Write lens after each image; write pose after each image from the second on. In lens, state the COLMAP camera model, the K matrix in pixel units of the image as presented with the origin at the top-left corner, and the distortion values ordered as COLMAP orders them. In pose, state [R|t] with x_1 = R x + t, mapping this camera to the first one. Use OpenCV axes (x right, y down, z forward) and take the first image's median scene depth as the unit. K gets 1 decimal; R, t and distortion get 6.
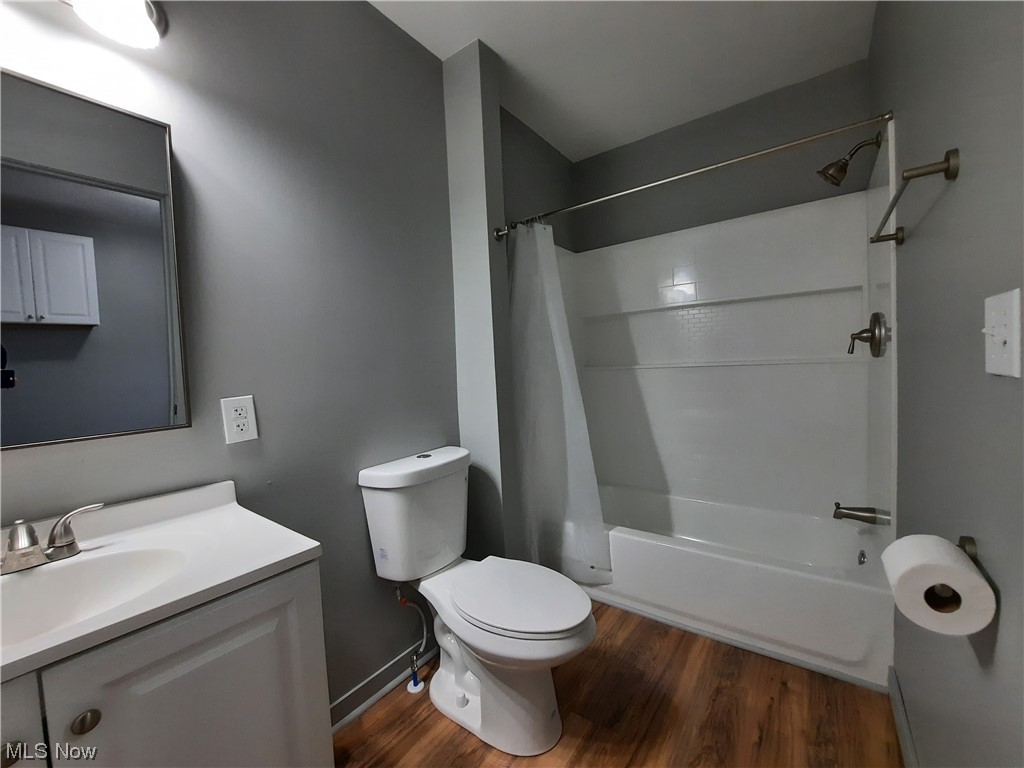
lens RADIAL K [[410.0, 0, 511.6], [0, 410.0, 382.1], [0, 0, 1]] dist [-0.015622, -0.000526]
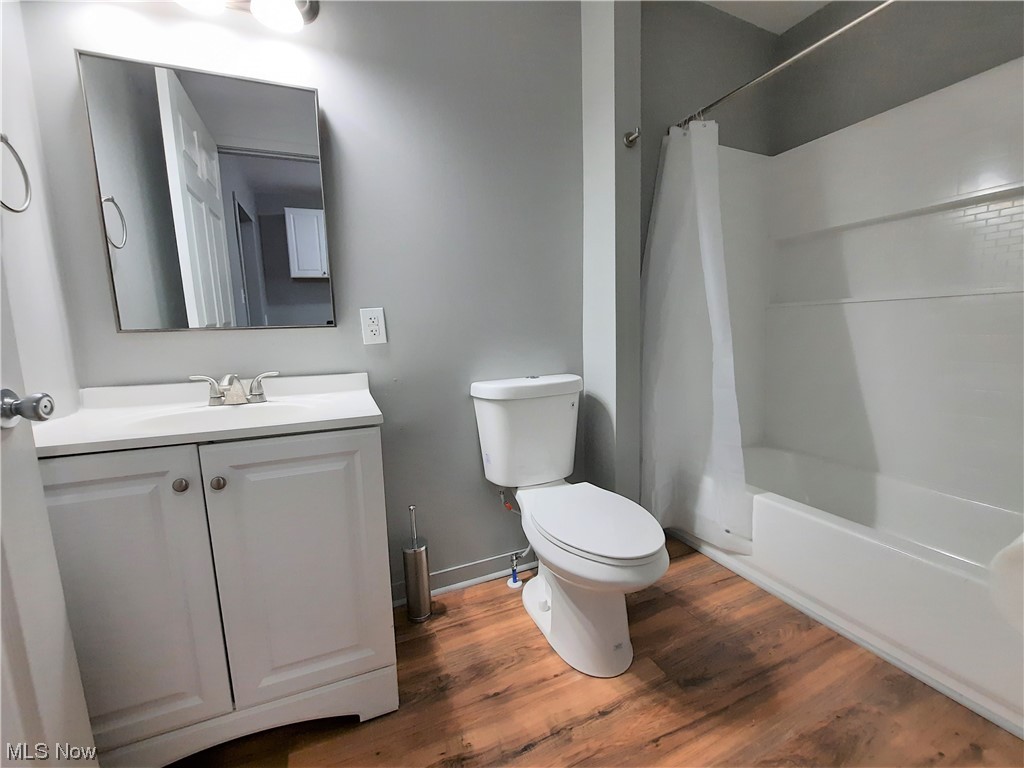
lens RADIAL K [[410.0, 0, 511.2], [0, 410.0, 385.0], [0, 0, 1]] dist [-0.015622, -0.000526]
pose [[0.864007, 0.080968, -0.496927, 0.275182], [-0.031089, 0.993681, 0.107852, 0.096602], [0.502520, -0.077736, 0.861064, 0.082591]]
